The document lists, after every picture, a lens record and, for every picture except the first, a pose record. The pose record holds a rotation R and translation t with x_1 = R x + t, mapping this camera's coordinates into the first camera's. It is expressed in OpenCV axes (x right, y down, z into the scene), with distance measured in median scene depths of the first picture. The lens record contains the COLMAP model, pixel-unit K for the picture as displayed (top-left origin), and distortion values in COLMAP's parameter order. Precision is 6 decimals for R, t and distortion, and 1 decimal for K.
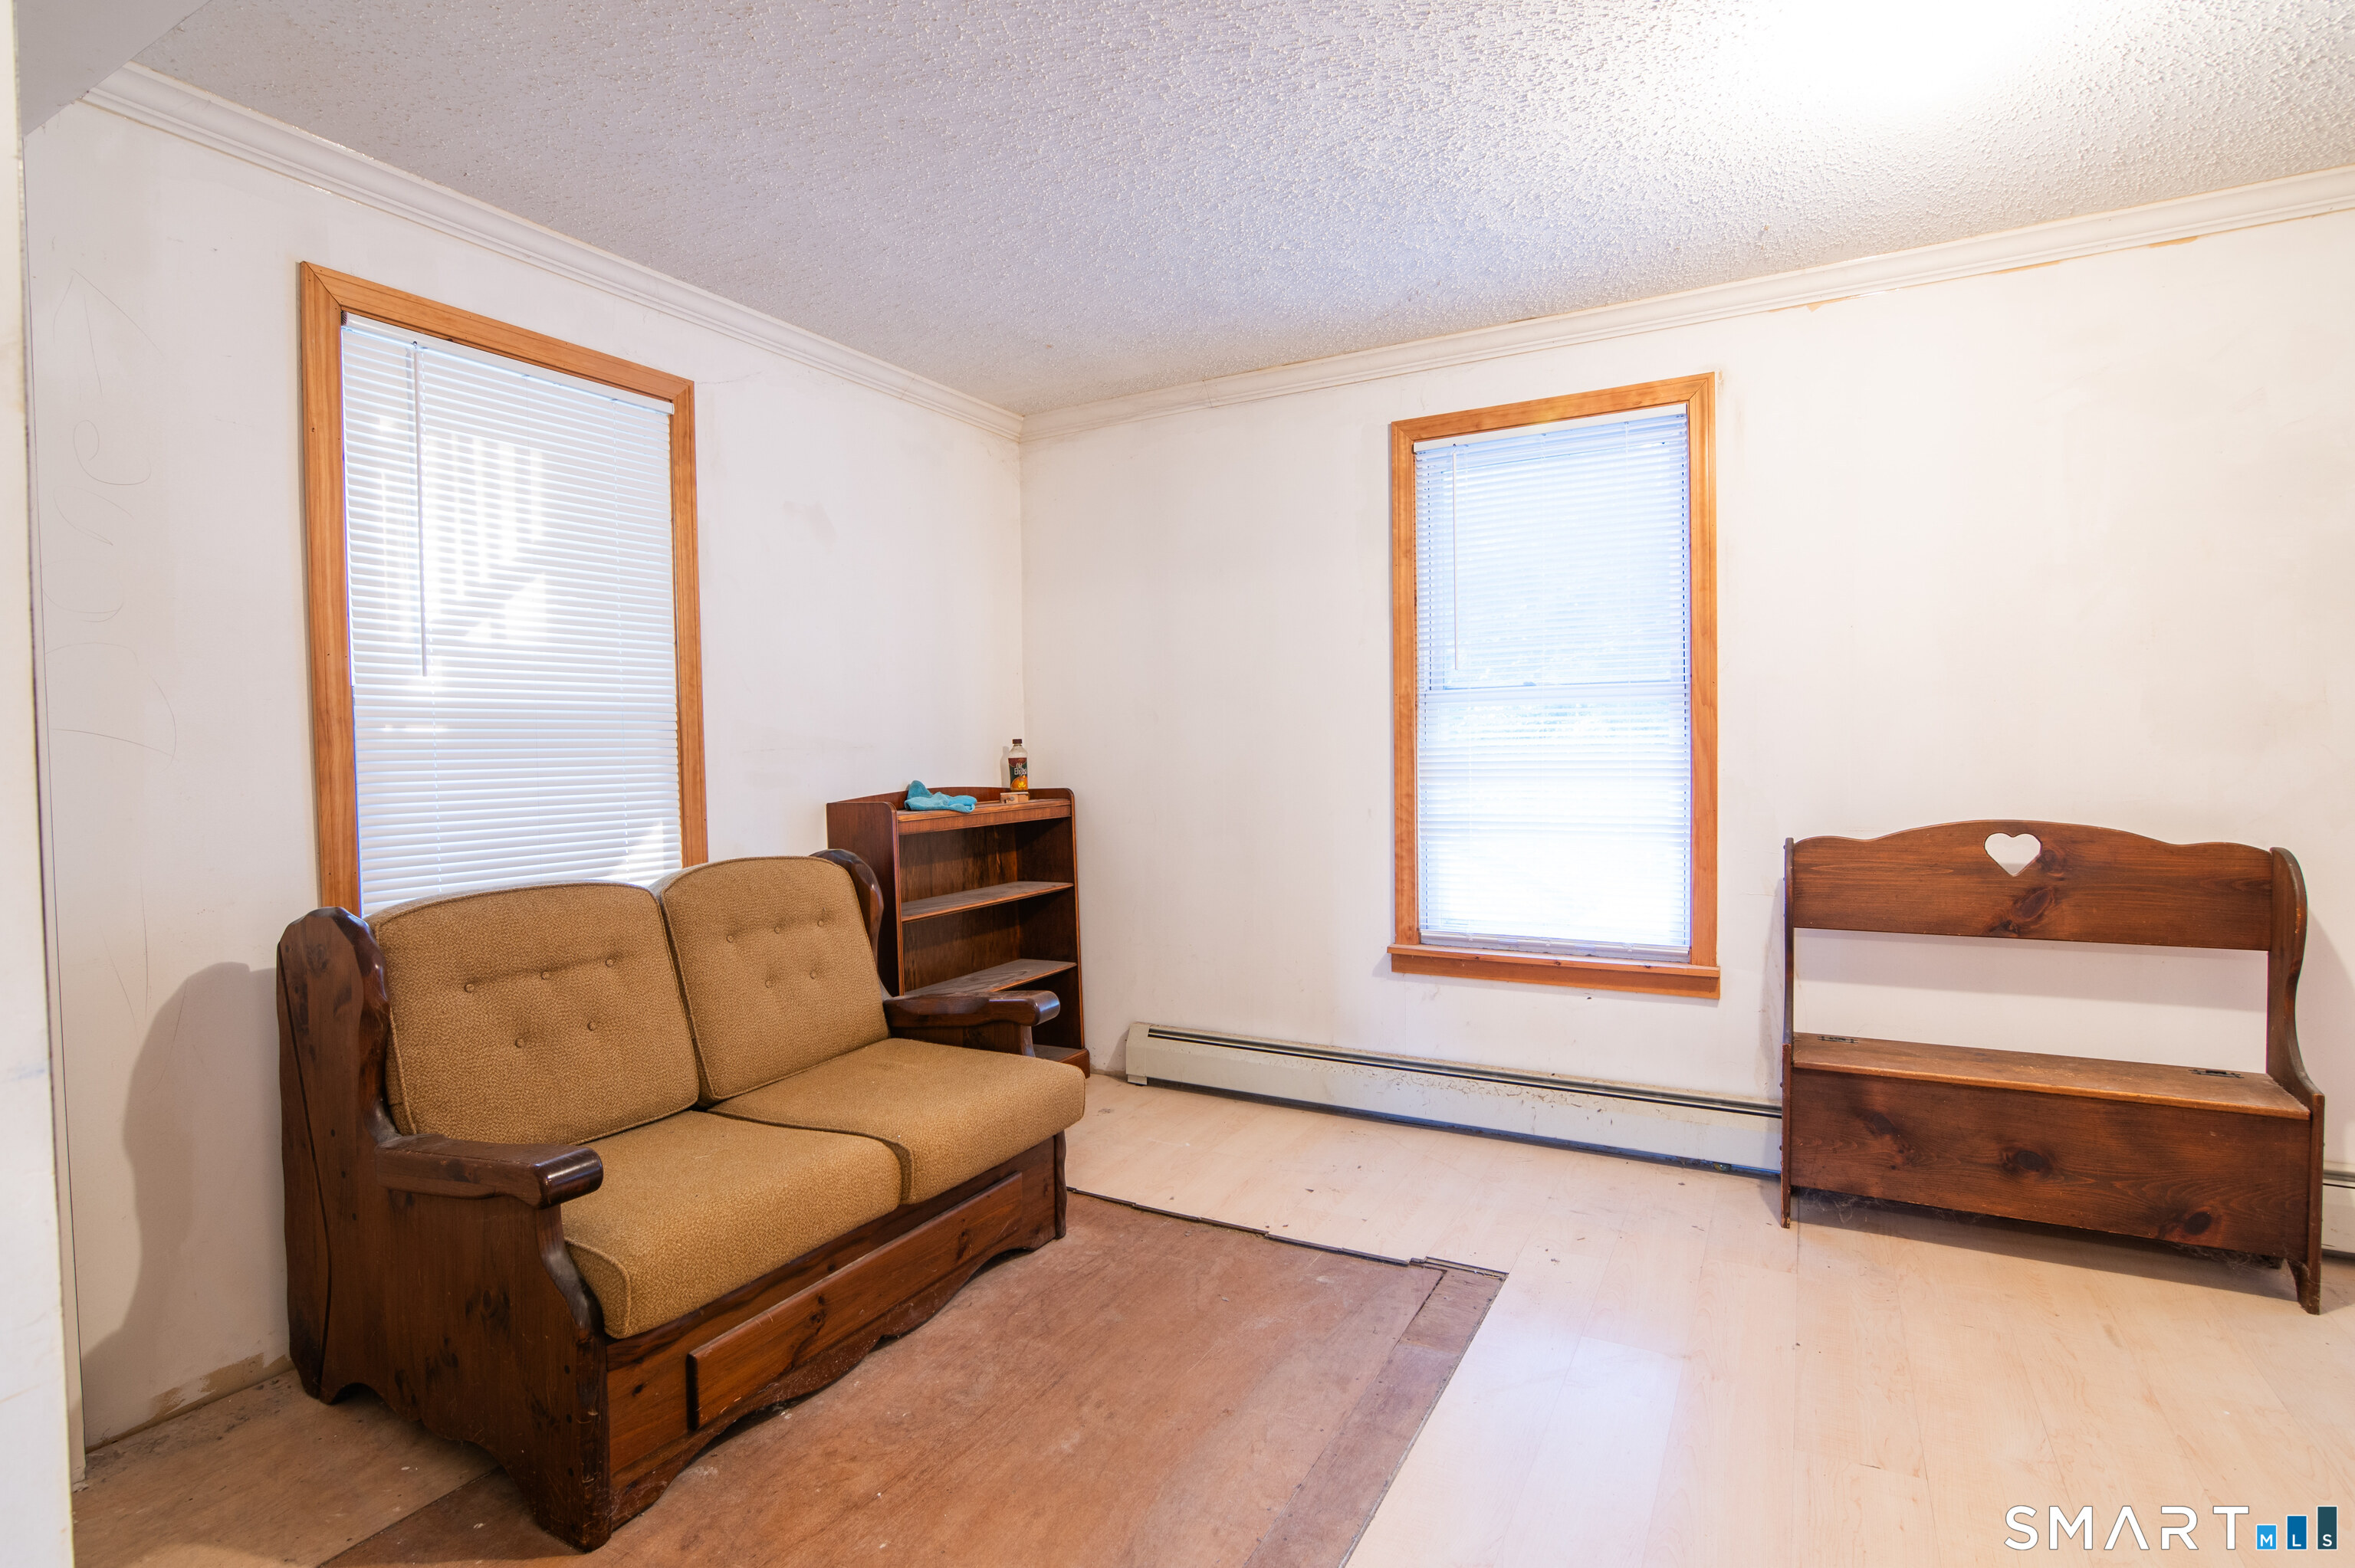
lens RADIAL K [[1149.4, 0, 1163.7], [0, 1149.4, 779.3], [0, 0, 1]] dist [-0.025634, 0.008694]
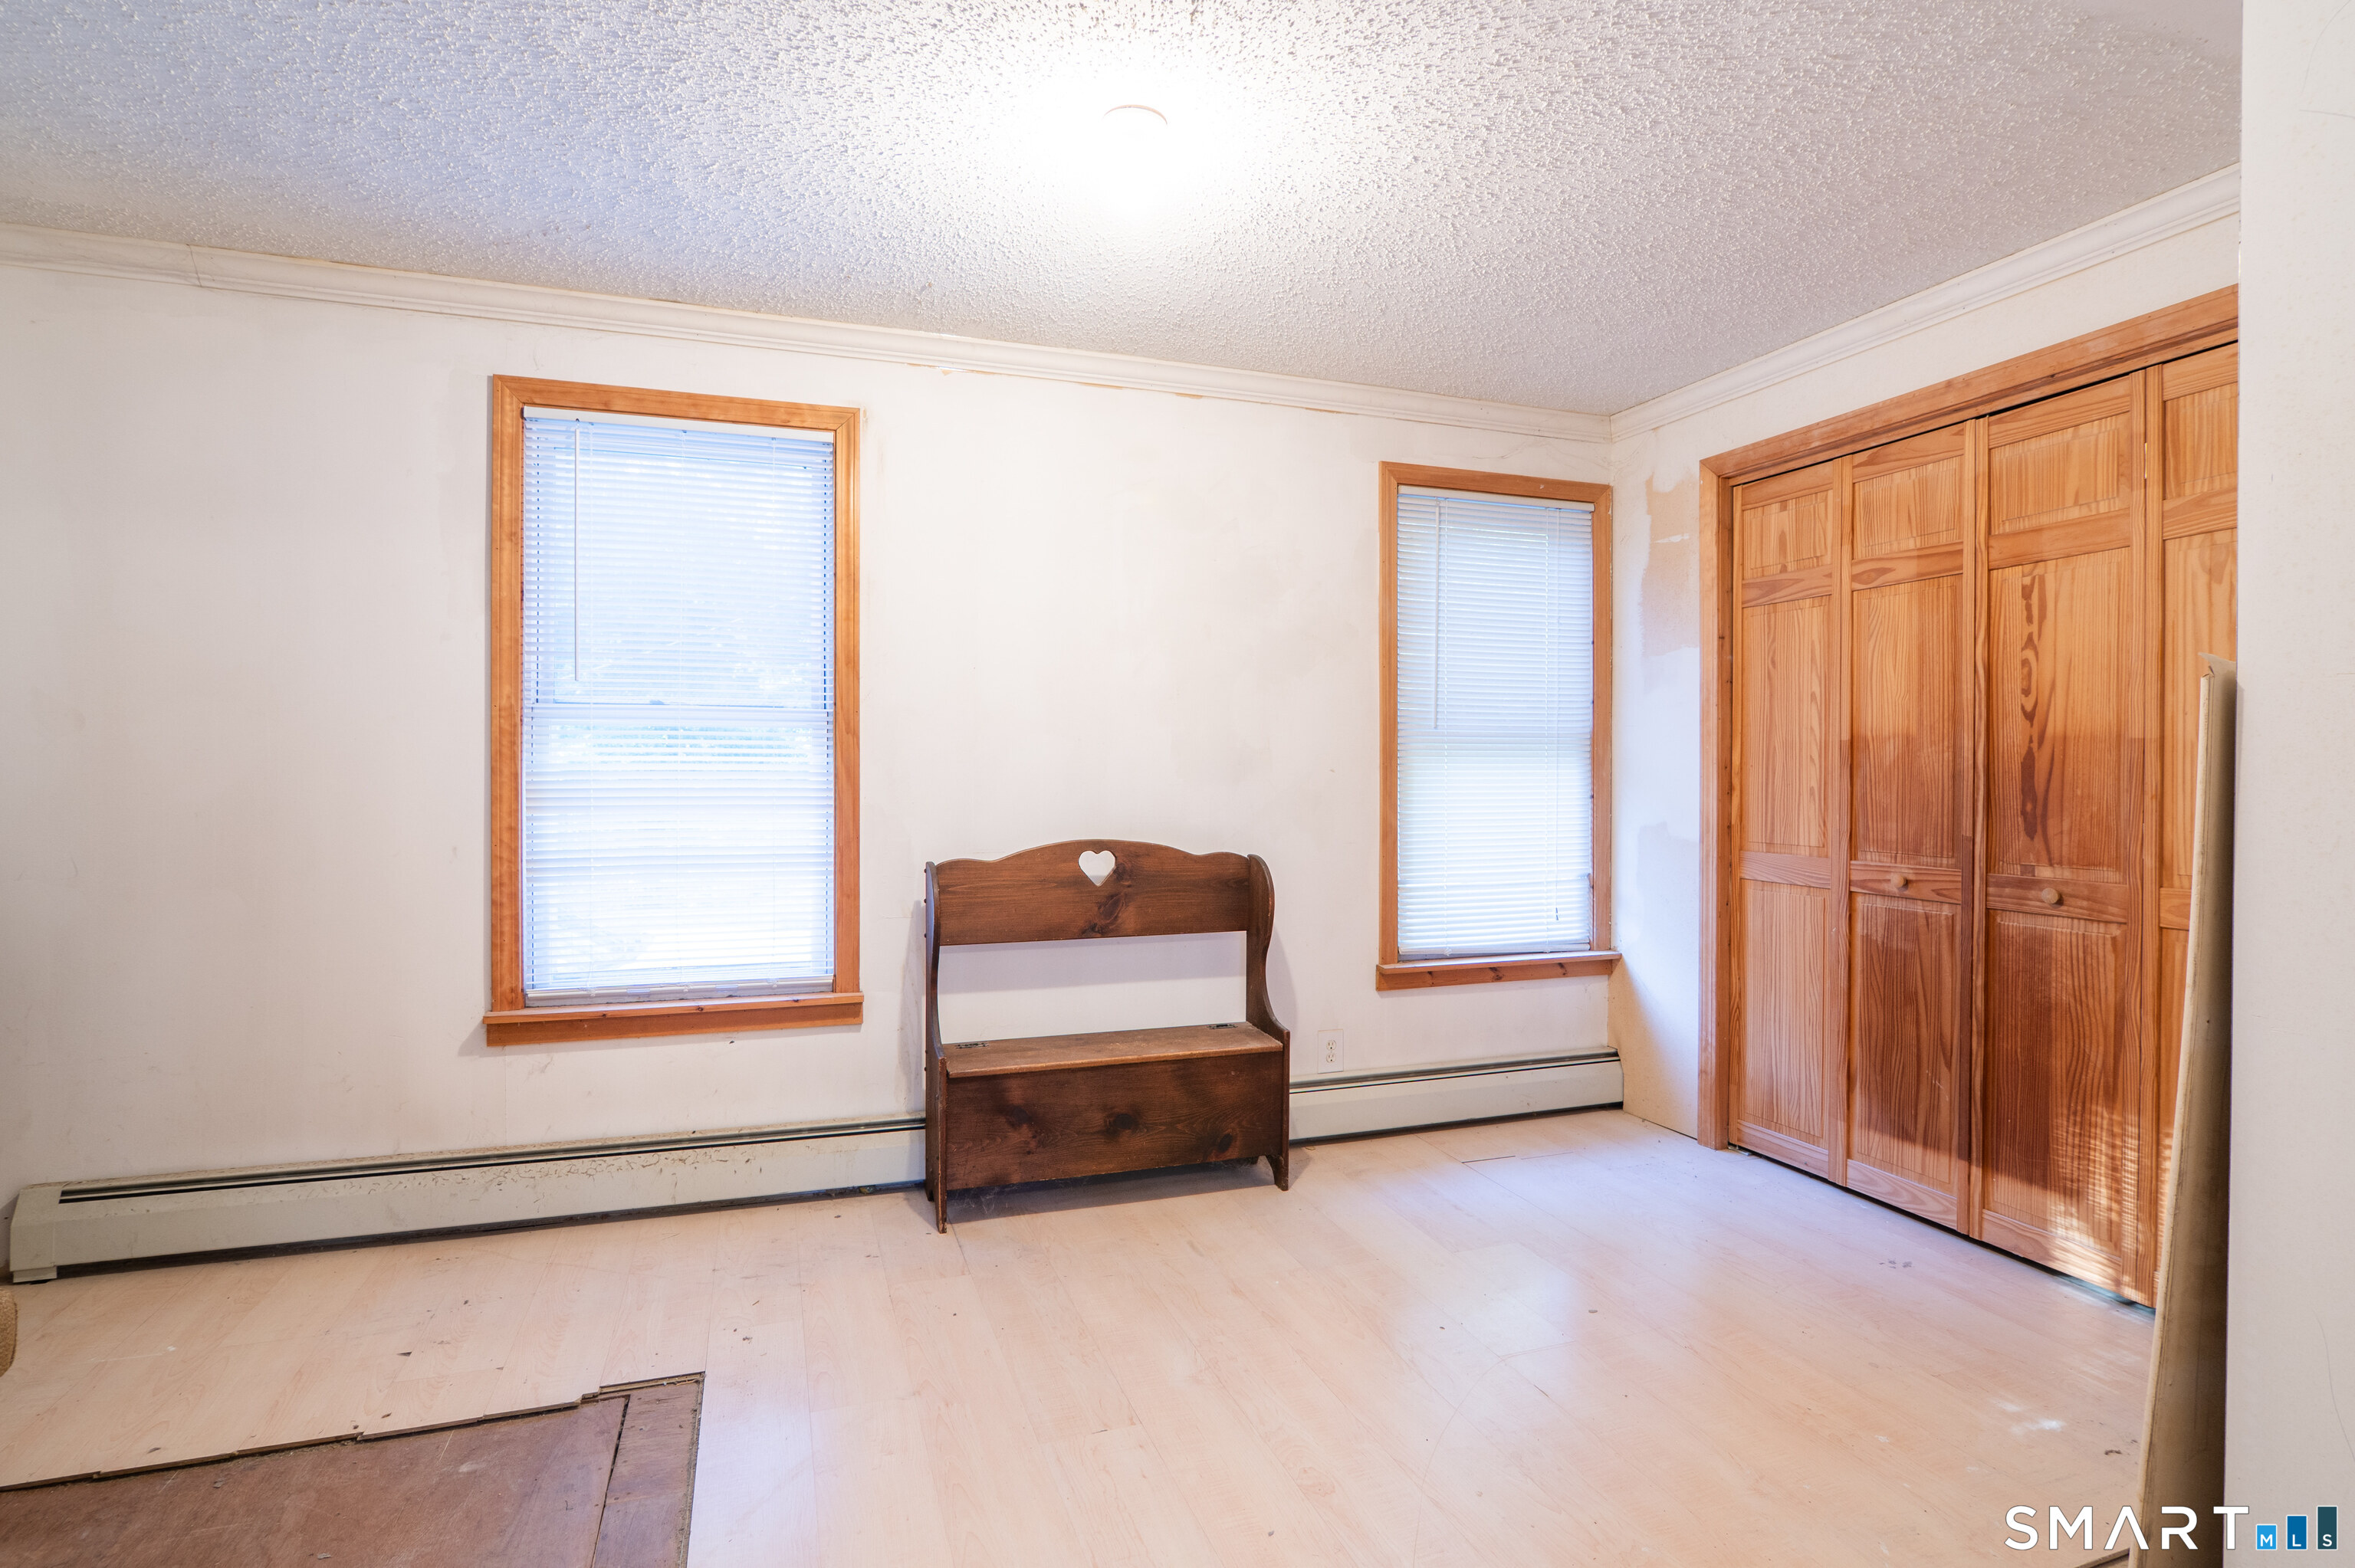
lens RADIAL K [[1149.4, 0, 1165.2], [0, 1149.4, 781.0], [0, 0, 1]] dist [-0.025634, 0.008694]
pose [[0.667932, 0.010245, 0.744152, -0.097530], [0.006579, 0.999785, -0.019669, -0.001363], [-0.744193, 0.018033, 0.667721, 0.120031]]
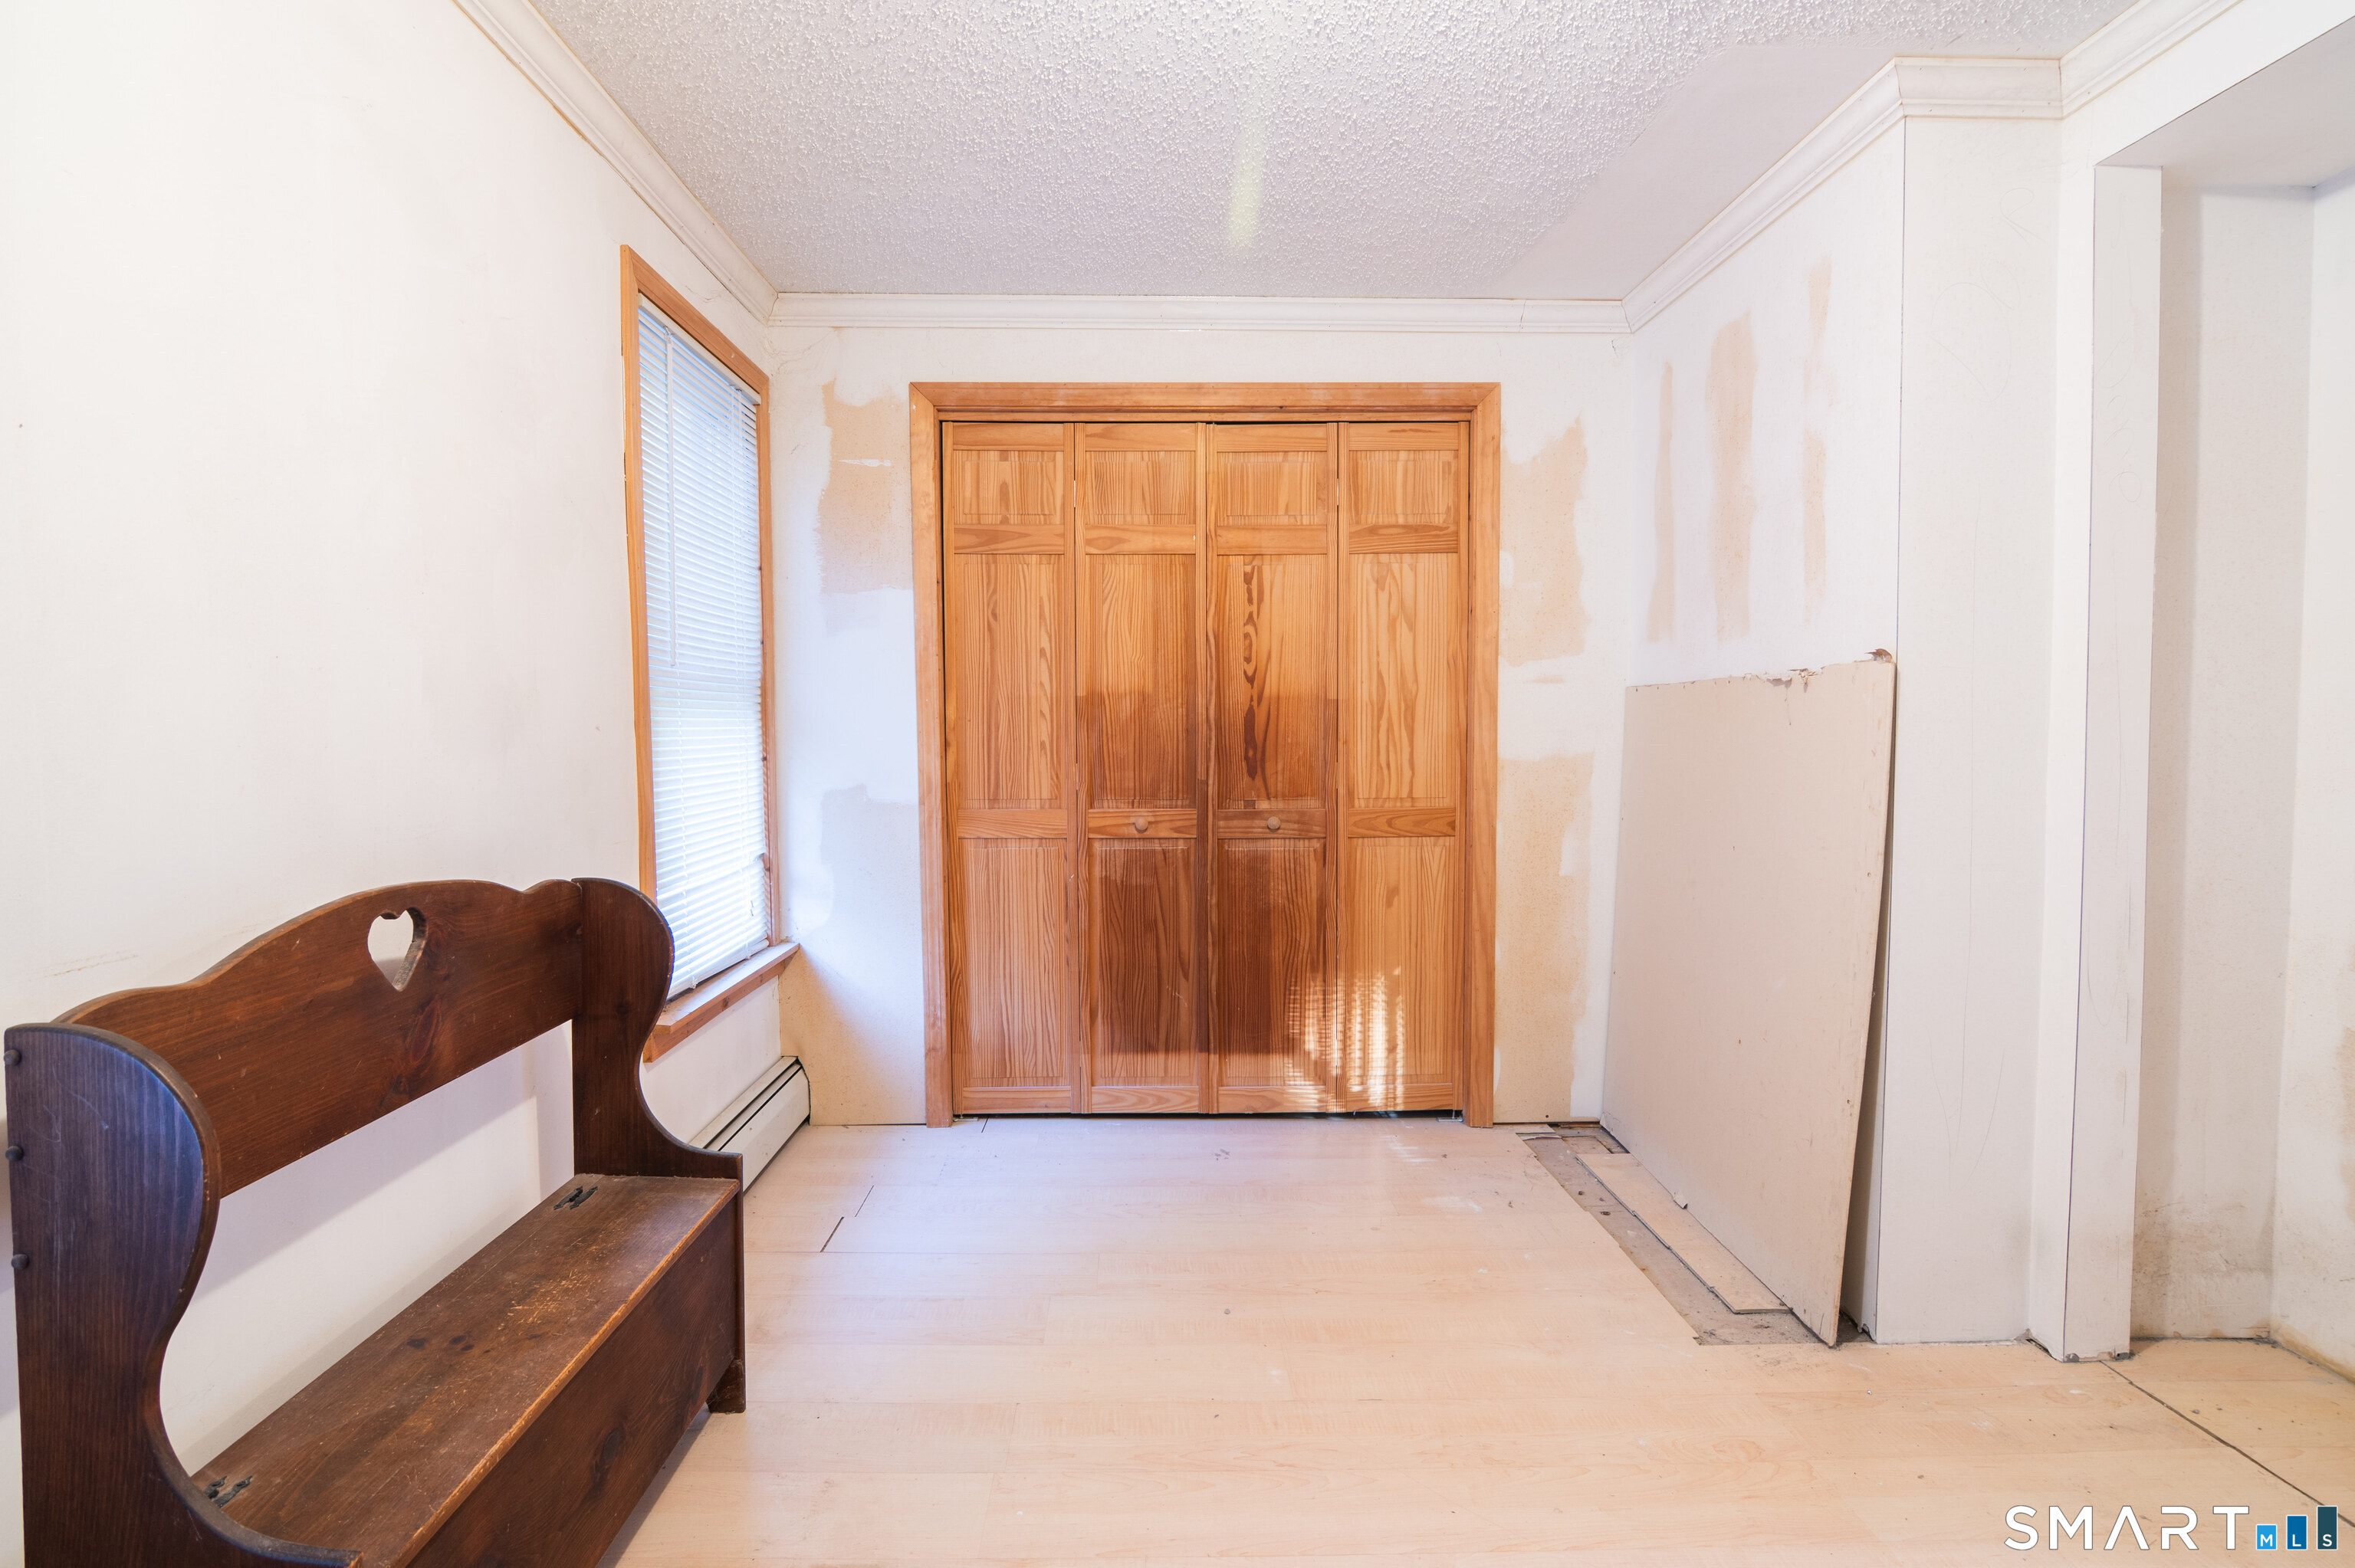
lens RADIAL K [[1149.4, 0, 1166.6], [0, 1149.4, 783.6], [0, 0, 1]] dist [-0.025634, 0.008694]
pose [[-0.499918, -0.024208, 0.865734, 0.095879], [0.035465, 0.998199, 0.048392, -0.021701], [-0.865346, 0.054896, -0.498159, 0.849355]]
